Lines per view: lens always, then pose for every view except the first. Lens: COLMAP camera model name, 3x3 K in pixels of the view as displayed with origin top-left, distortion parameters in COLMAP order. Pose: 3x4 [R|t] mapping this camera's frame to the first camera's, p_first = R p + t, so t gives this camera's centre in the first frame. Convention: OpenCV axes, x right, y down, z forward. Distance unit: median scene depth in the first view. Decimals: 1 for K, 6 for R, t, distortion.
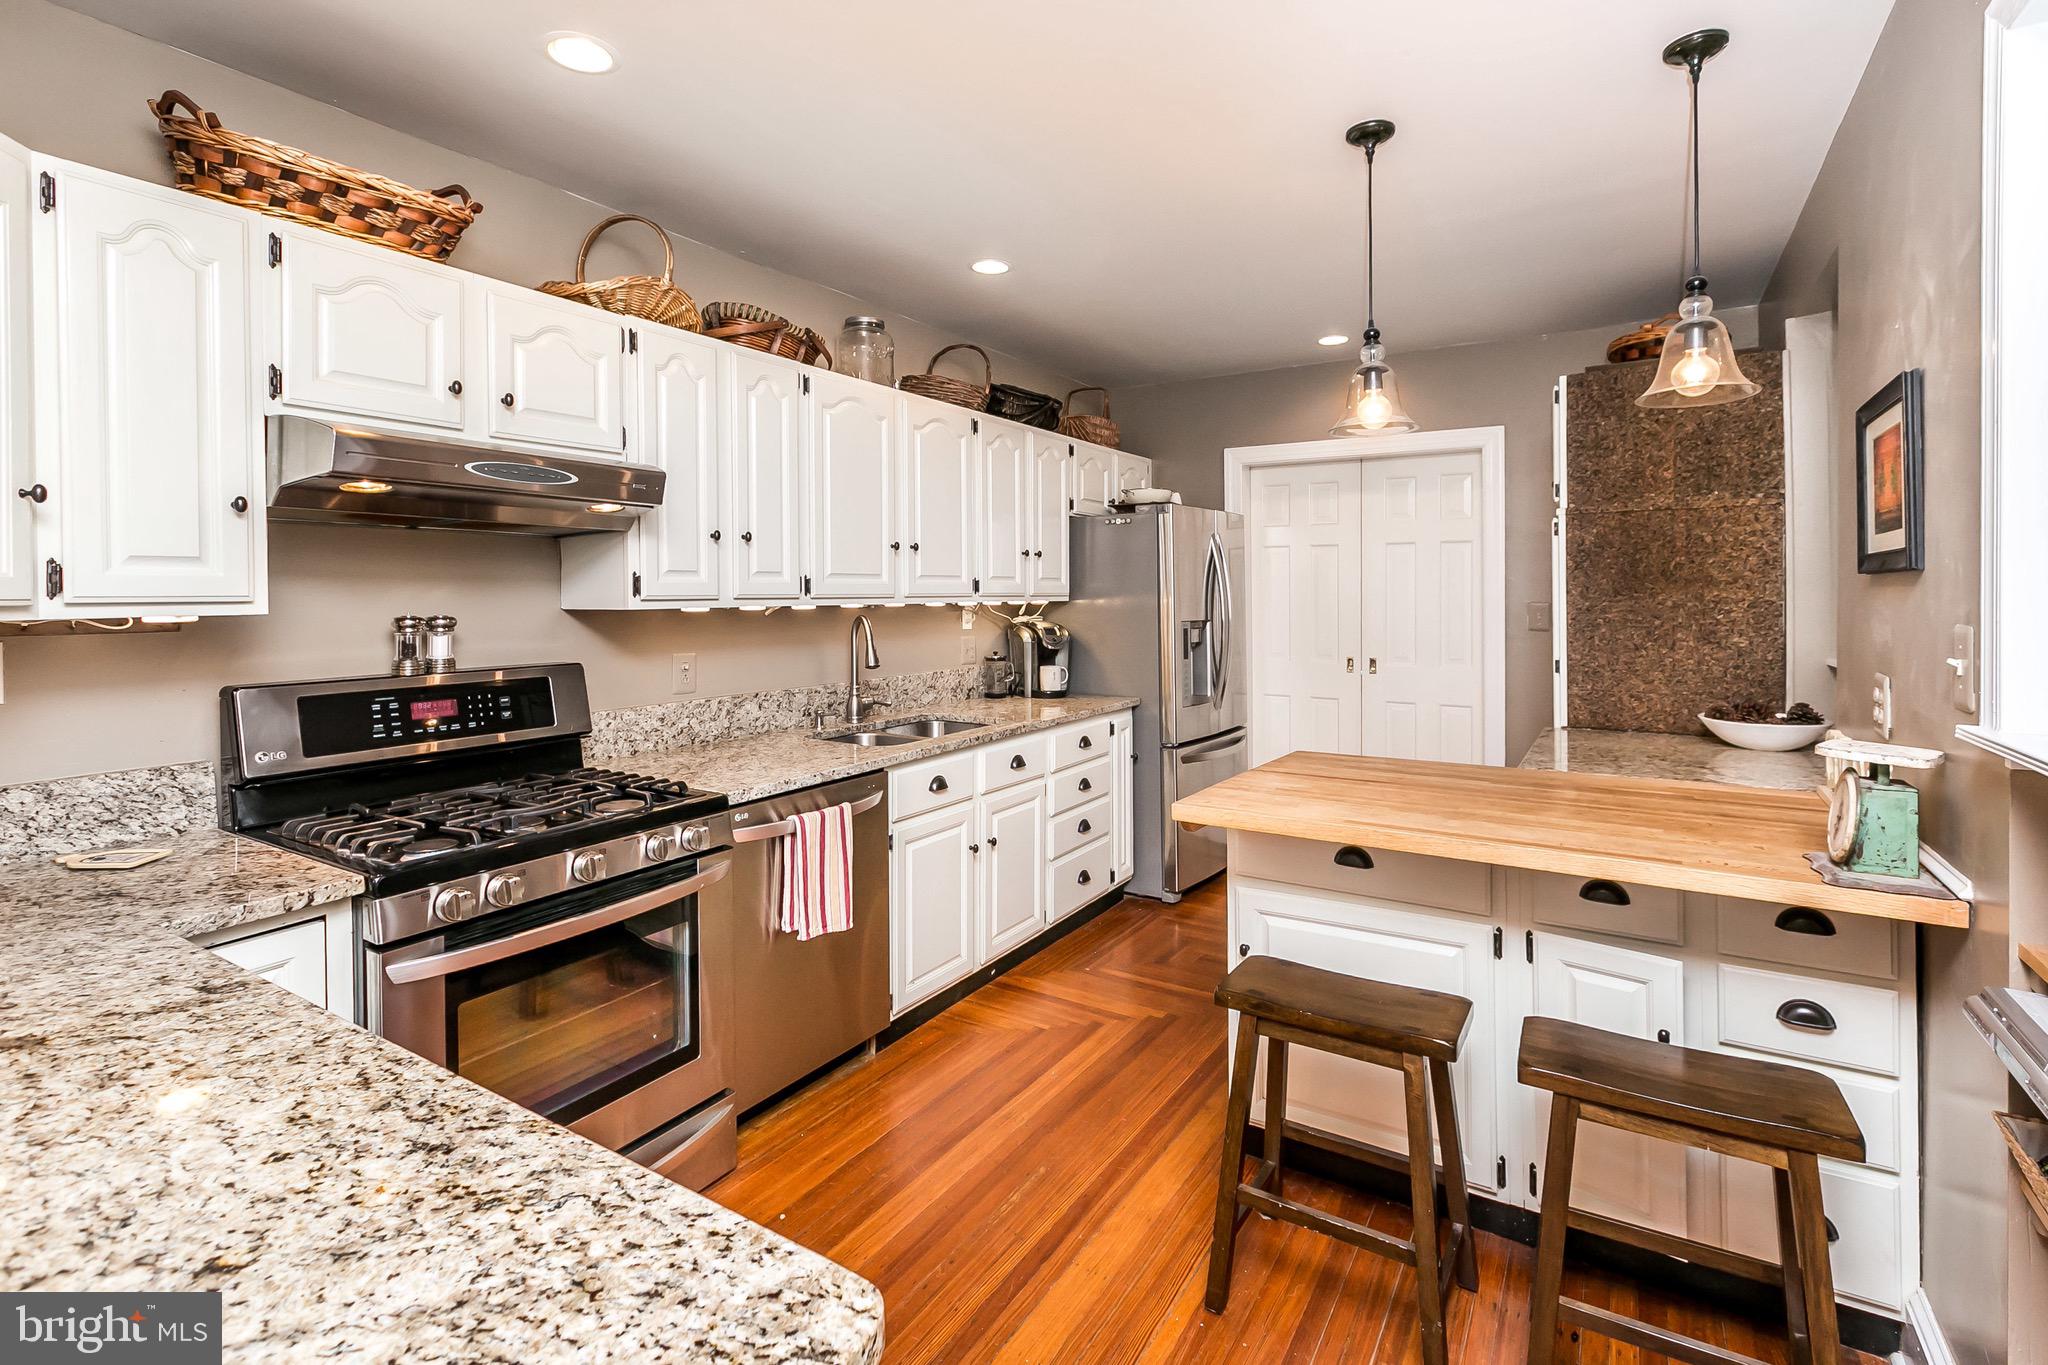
lens RADIAL K [[958.8, 0, 1019.0], [0, 958.8, 606.9], [0, 0, 1]] dist [-0.001626, 0.000101]
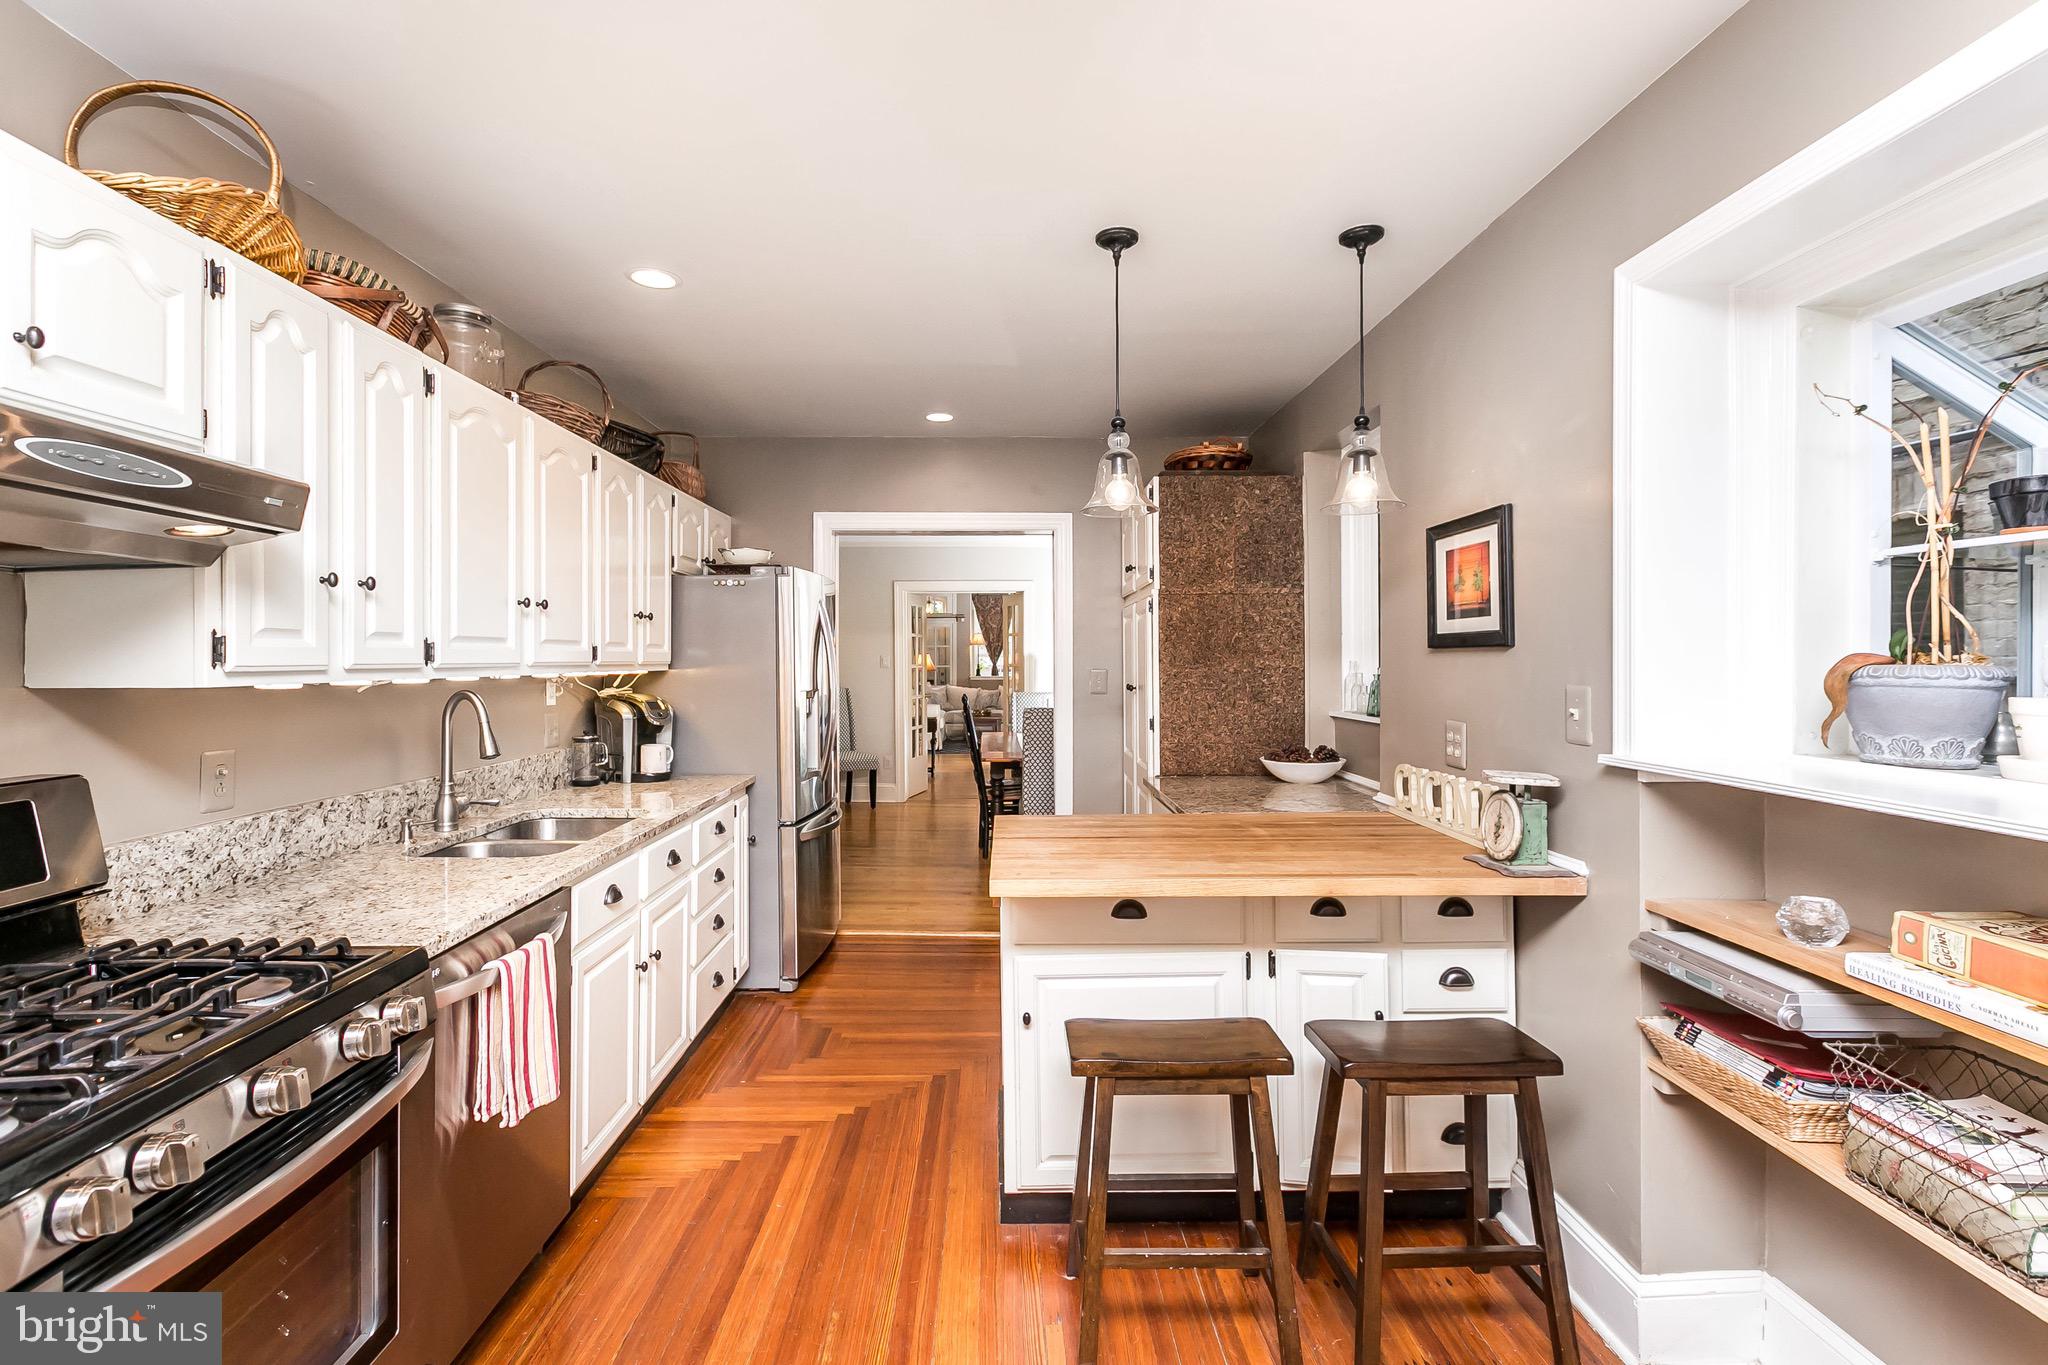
lens RADIAL K [[968.4, 0, 1015.5], [0, 968.4, 658.8], [0, 0, 1]] dist [-0.000904, 0.000083]
pose [[0.834112, 0.001506, 0.551594, -0.263691], [0.007202, 0.999881, -0.013621, -0.003216], [-0.551549, 0.015334, 0.834002, 0.123574]]
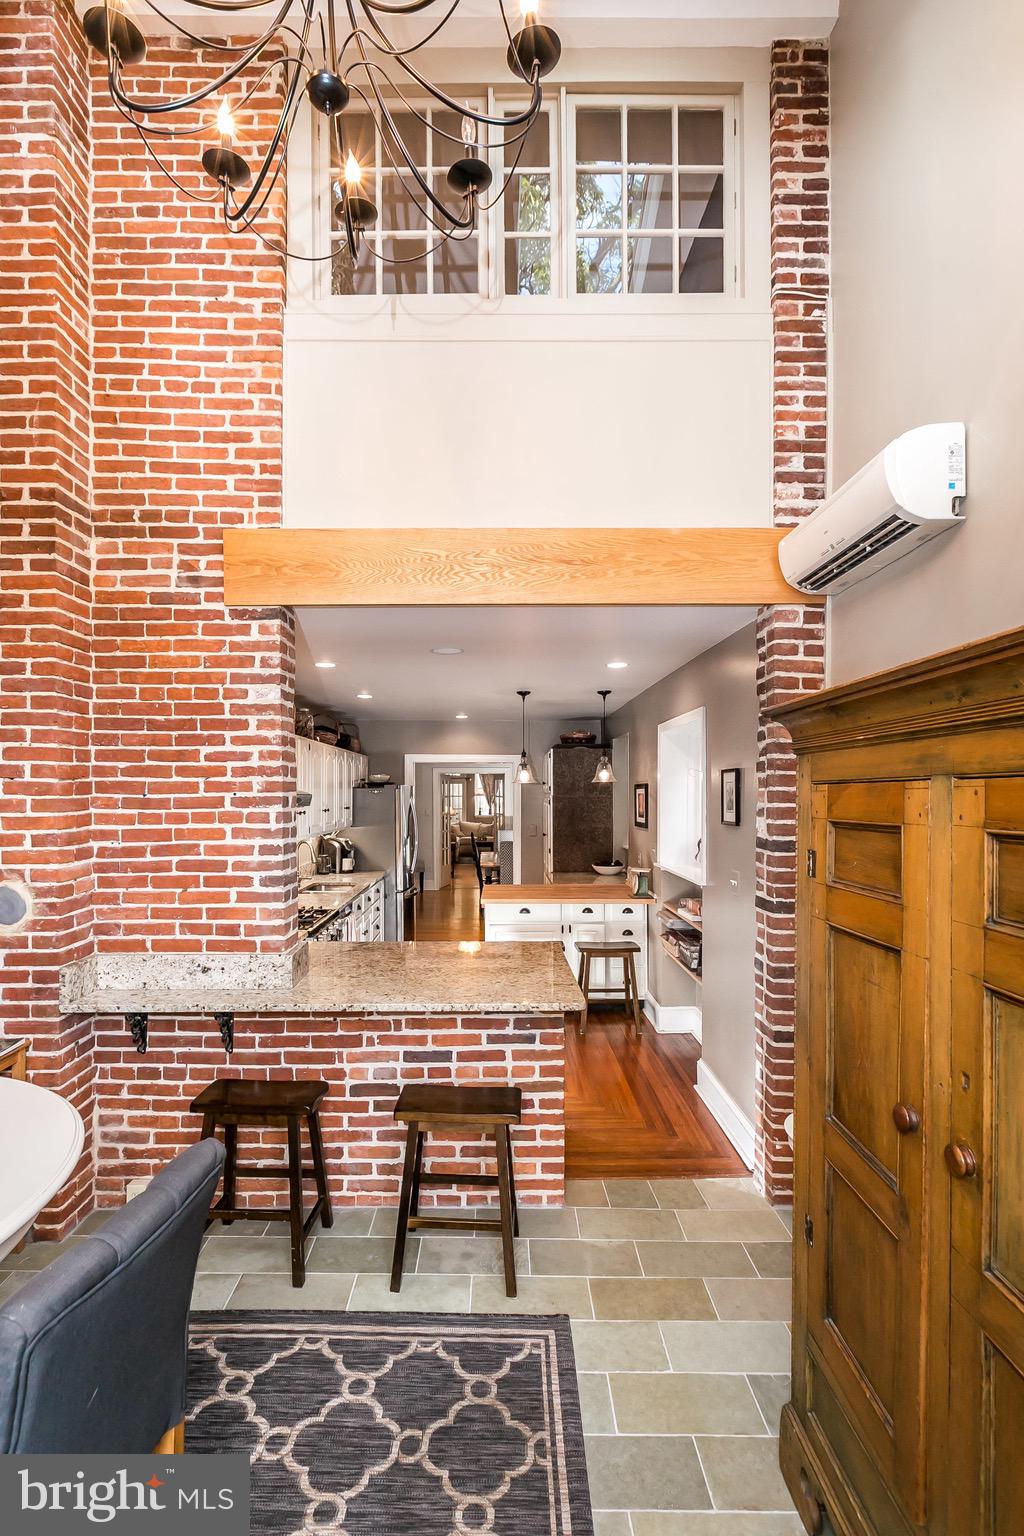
lens RADIAL K [[719.1, 0, 512.8], [0, 719.1, 810.7], [0, 0, 1]] dist [-0.001626, 0.000101]
pose [[0.830988, -0.007240, 0.556243, -0.825861], [0.002921, 0.999958, 0.008652, -0.087240], [-0.556283, -0.005565, 0.830974, -0.820629]]
